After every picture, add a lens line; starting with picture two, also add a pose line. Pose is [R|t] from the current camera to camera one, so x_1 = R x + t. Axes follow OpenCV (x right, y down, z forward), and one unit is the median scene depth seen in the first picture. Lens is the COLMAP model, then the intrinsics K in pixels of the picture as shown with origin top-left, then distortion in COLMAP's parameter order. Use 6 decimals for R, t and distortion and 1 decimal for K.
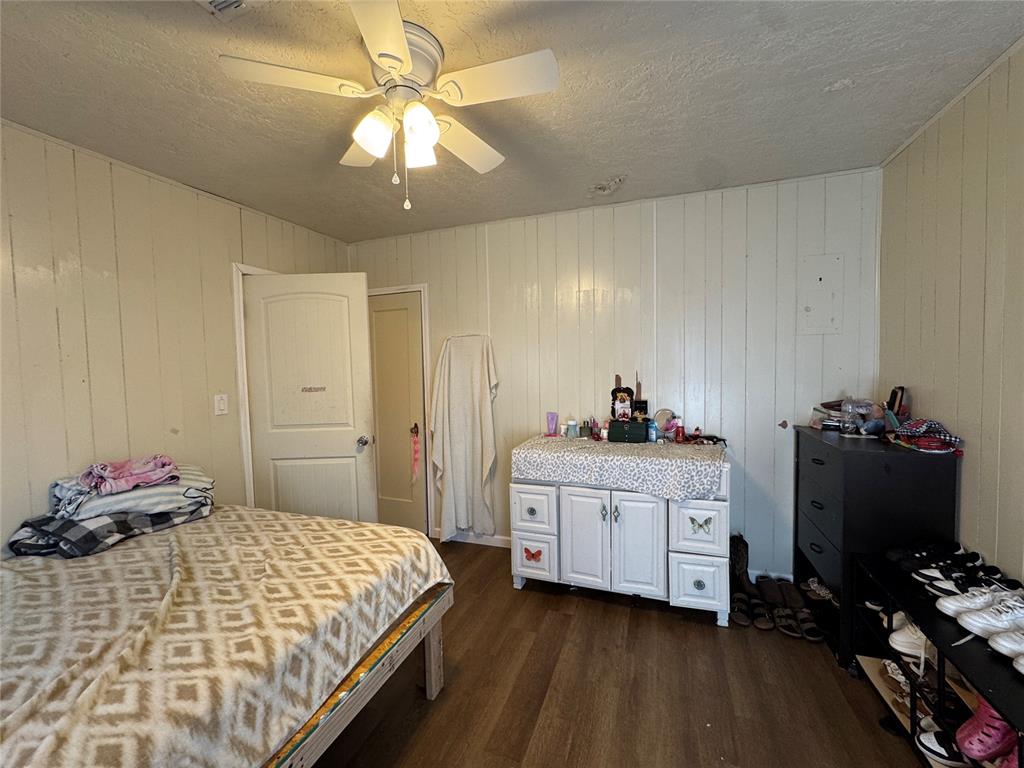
lens RADIAL K [[409.0, 0, 511.2], [0, 409.0, 384.9], [0, 0, 1]] dist [-0.005044, 0.000563]
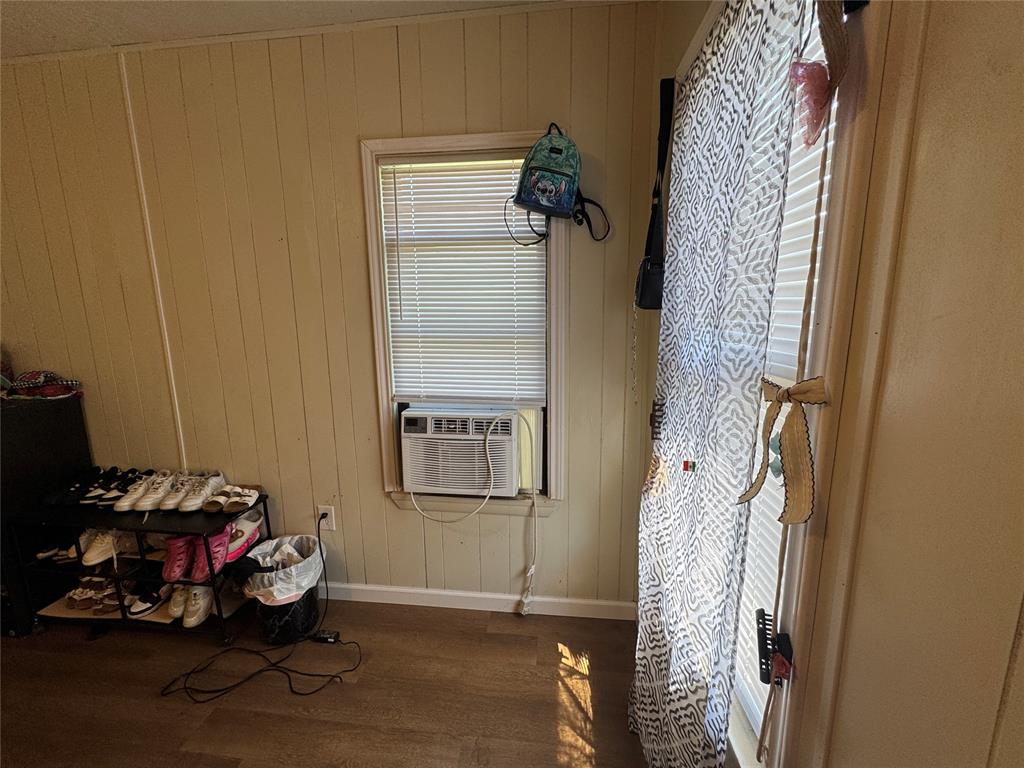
lens RADIAL K [[409.0, 0, 511.2], [0, 409.0, 384.9], [0, 0, 1]] dist [-0.005044, 0.000563]
pose [[-0.234733, -0.134856, 0.962660, -0.255813], [0.062713, 0.986166, 0.153441, 0.030528], [-0.970035, 0.096389, -0.223028, 0.038012]]
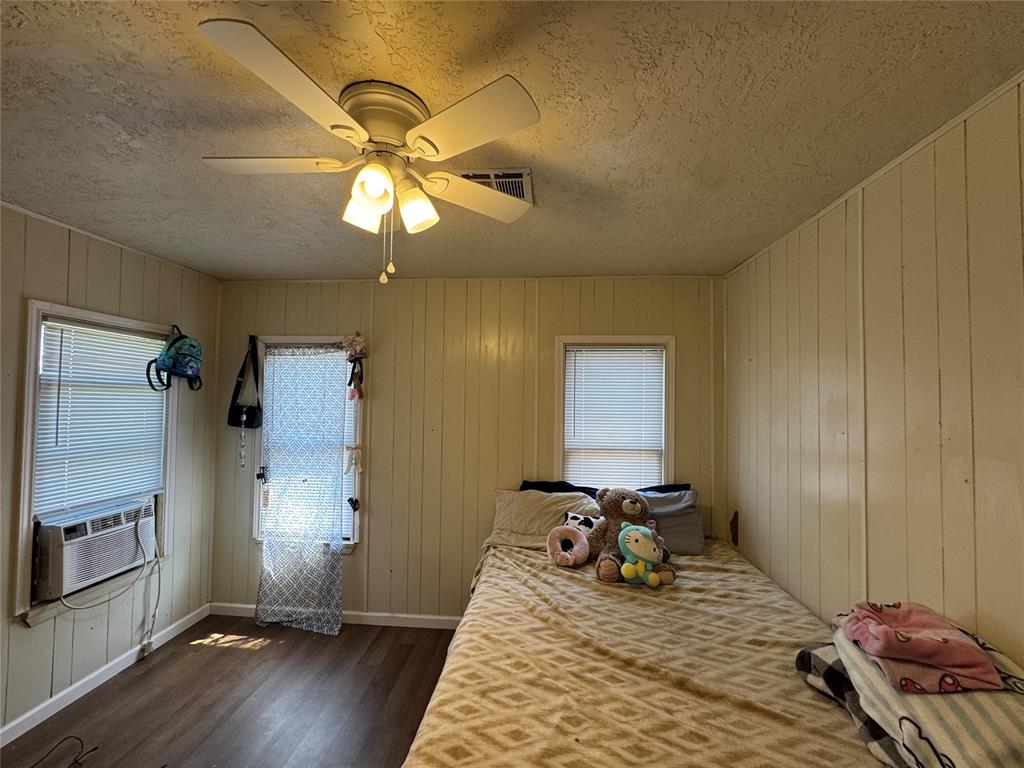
lens RADIAL K [[409.0, 0, 511.2], [0, 409.0, 384.9], [0, 0, 1]] dist [-0.005044, 0.000563]
pose [[-0.963586, 0.002836, -0.267385, -0.183887], [-0.002411, 0.999811, 0.019293, -0.149401], [0.267389, 0.019235, -0.963397, 1.253702]]
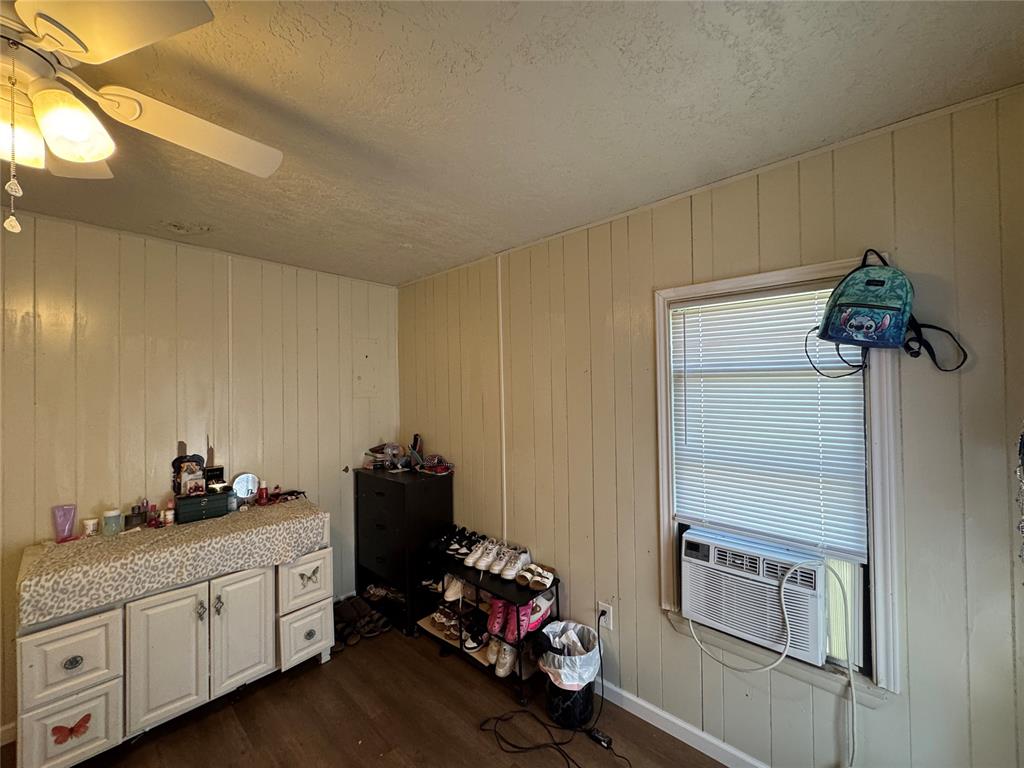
lens RADIAL K [[409.0, 0, 511.2], [0, 409.0, 384.9], [0, 0, 1]] dist [-0.005044, 0.000563]
pose [[0.381364, 0.024124, 0.924110, -0.342081], [0.050177, 0.997646, -0.046751, -0.088485], [-0.923062, 0.064198, 0.379256, 0.061058]]
